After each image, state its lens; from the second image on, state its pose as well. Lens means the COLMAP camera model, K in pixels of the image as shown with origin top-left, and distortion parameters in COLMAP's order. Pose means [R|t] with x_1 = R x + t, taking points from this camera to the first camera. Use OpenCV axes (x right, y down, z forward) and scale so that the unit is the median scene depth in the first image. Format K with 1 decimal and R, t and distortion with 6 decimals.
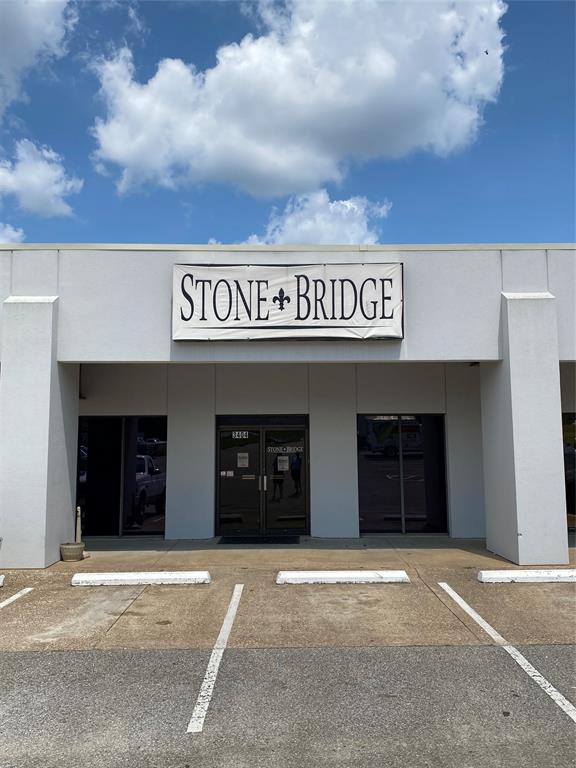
lens RADIAL K [[663.6, 0, 287.3], [0, 663.6, 377.6], [0, 0, 1]] dist [-0.010482, -0.010603]
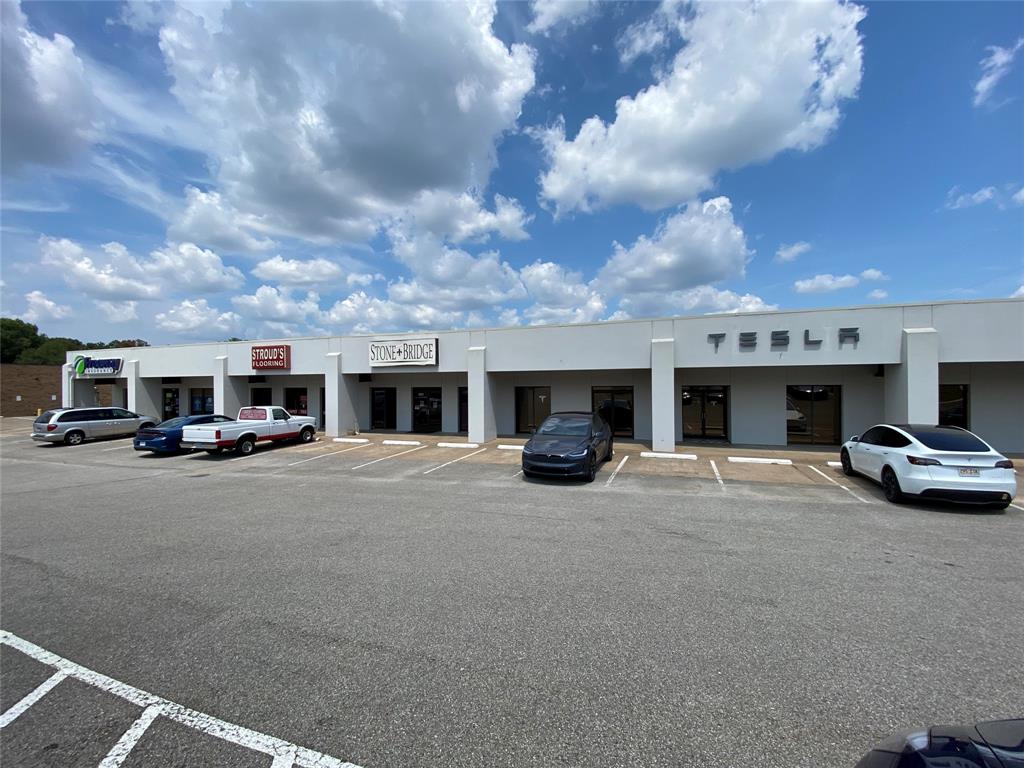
lens RADIAL K [[416.8, 0, 514.9], [0, 416.8, 392.0], [0, 0, 1]] dist [-0.000071, -0.000659]
pose [[0.936301, 0.010032, -0.351056, 1.124681], [0.036351, 0.991455, 0.125284, -0.155458], [0.349313, -0.130065, 0.927935, -0.568164]]
